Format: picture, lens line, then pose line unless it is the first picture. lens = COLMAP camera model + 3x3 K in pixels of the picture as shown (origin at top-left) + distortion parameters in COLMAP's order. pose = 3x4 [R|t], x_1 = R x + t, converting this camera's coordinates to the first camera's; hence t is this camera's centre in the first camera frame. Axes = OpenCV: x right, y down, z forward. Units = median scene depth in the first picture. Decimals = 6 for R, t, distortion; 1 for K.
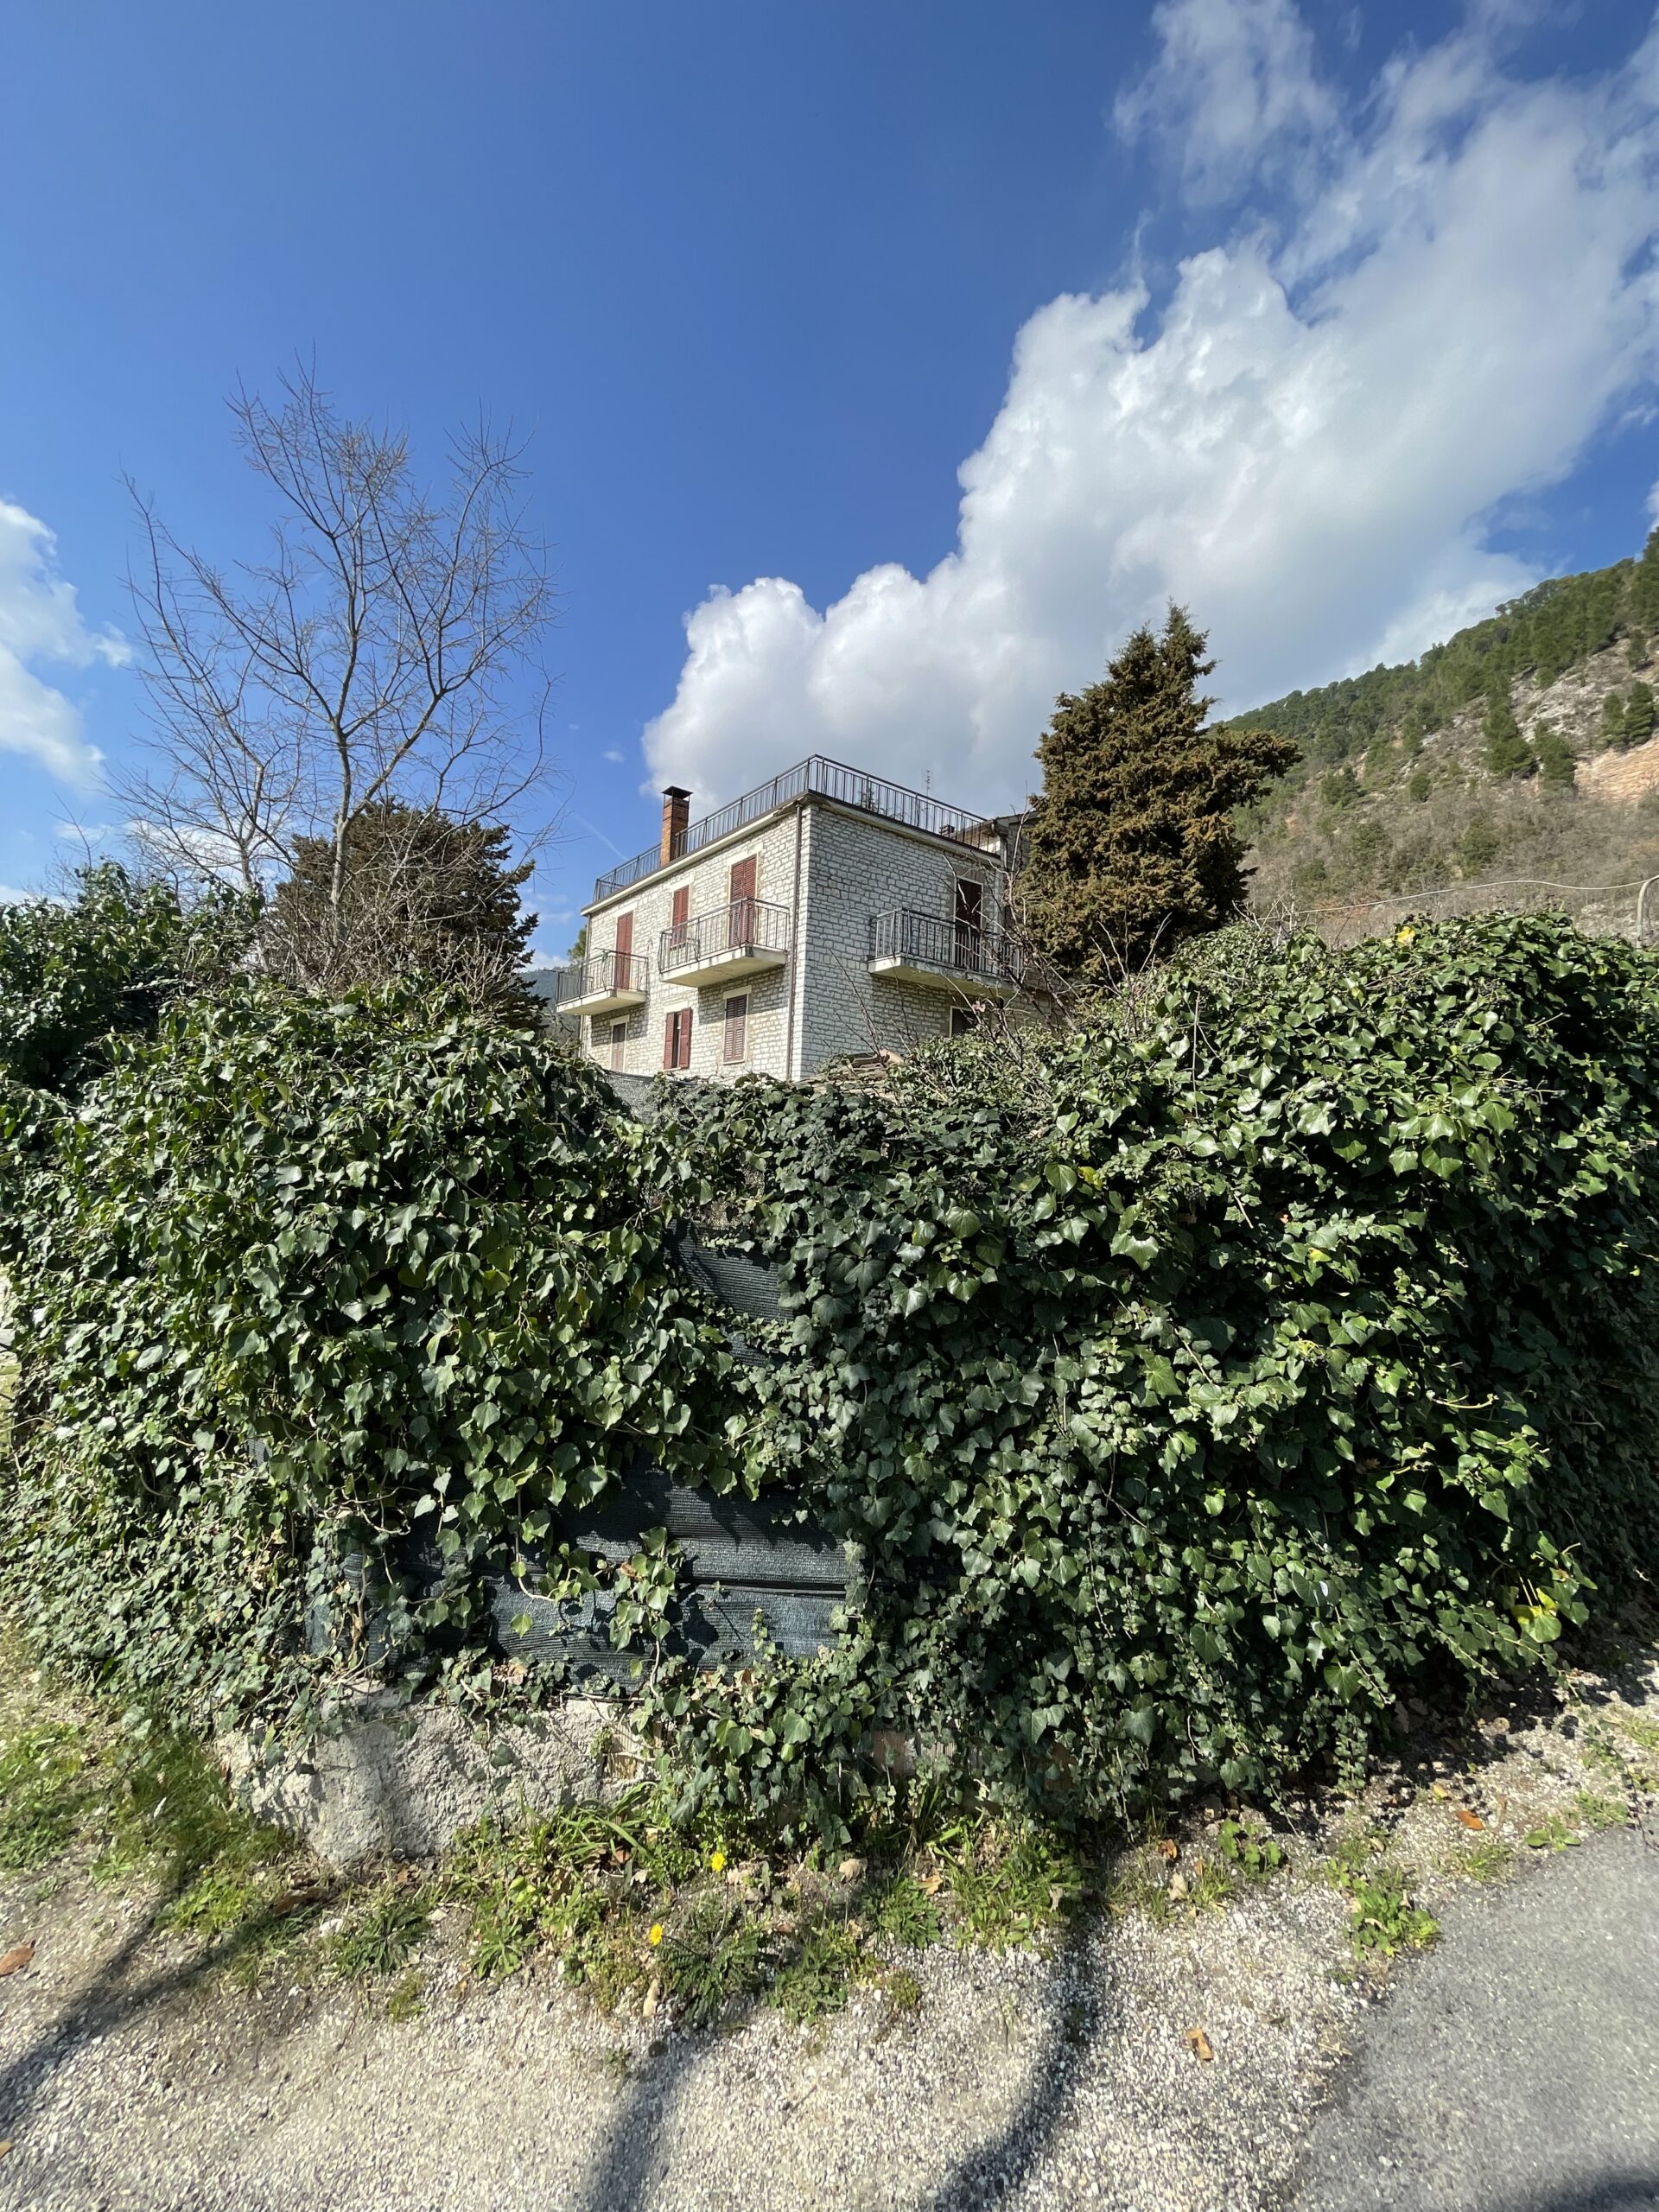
lens RADIAL K [[893.2, 0, 835.3], [0, 893.2, 1099.2], [0, 0, 1]] dist [-0.002155, -0.000882]
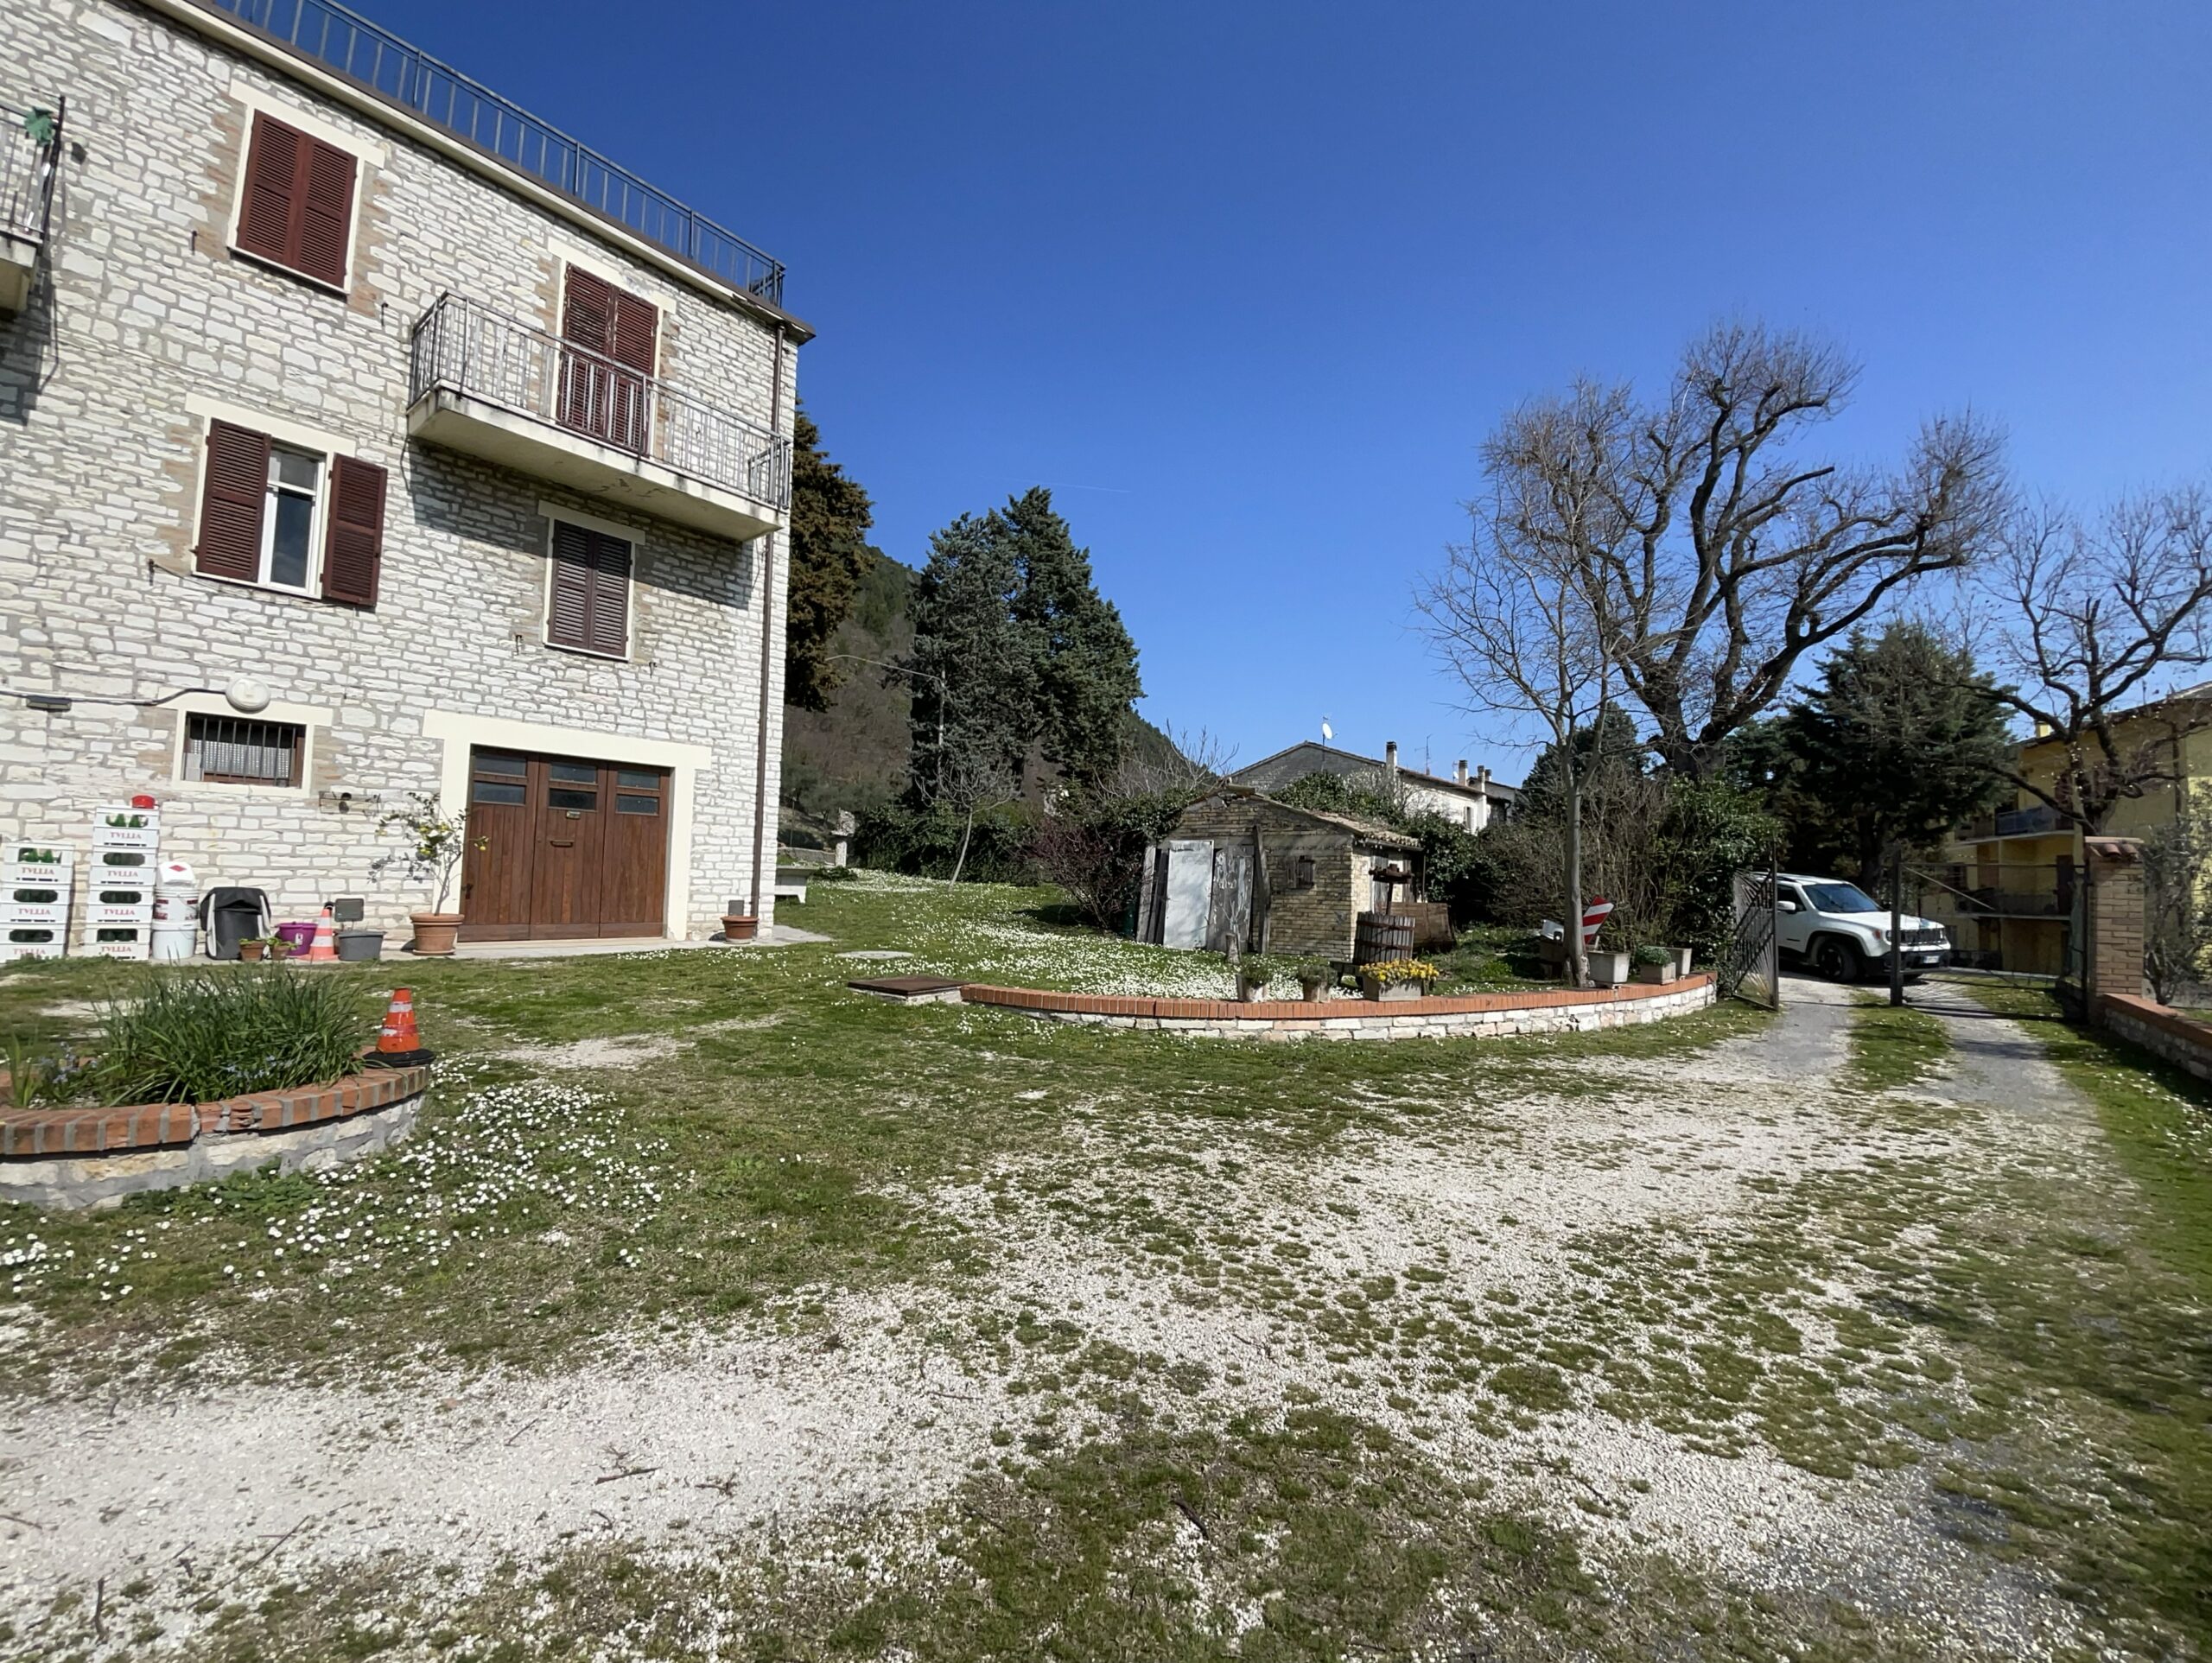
lens RADIAL K [[907.4, 0, 1118.9], [0, 907.4, 835.9], [0, 0, 1]] dist [0.014680, -0.018937]
pose [[-0.248297, 0.011197, 0.968619, -0.704633], [-0.100860, 0.994199, -0.037347, 0.055467], [-0.963419, -0.106968, -0.245727, 0.789828]]
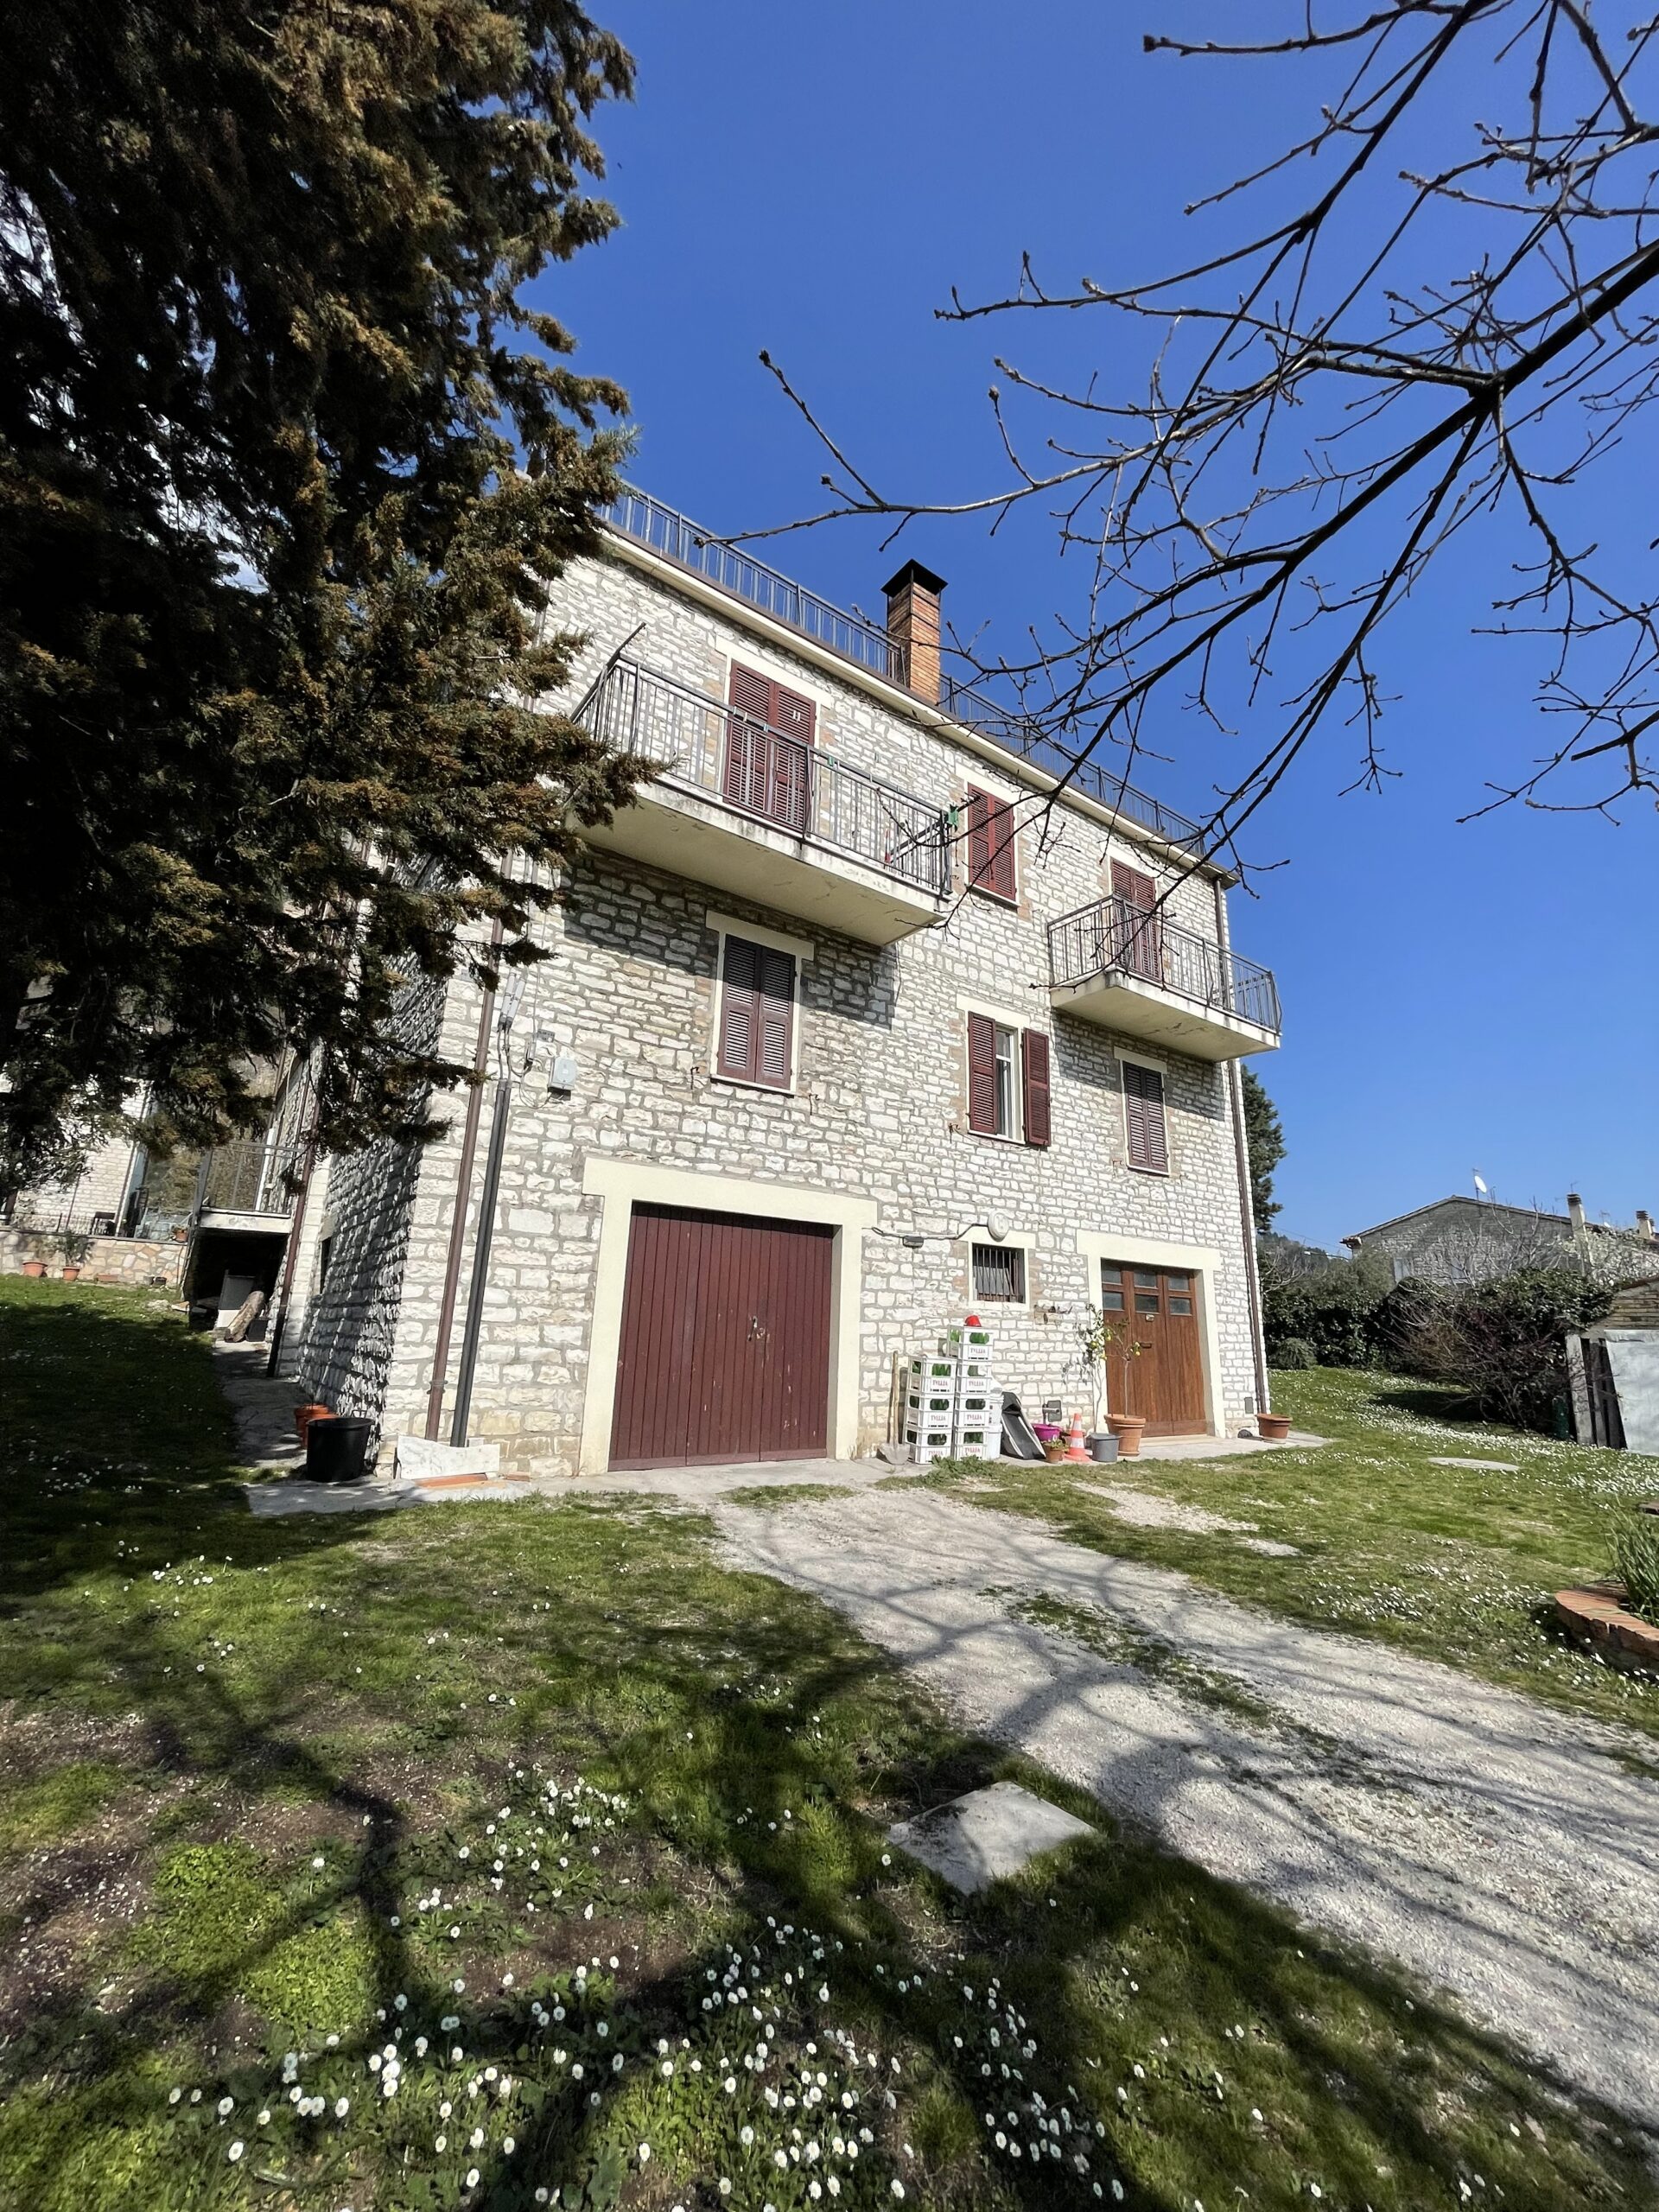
lens RADIAL K [[893.2, 0, 835.3], [0, 893.2, 1099.2], [0, 0, 1]] dist [-0.002155, -0.000882]
pose [[0.027256, 0.219797, 0.975165, -0.710627], [-0.102790, 0.970972, -0.215979, 0.064229], [-0.994330, -0.094351, 0.049057, 1.154515]]
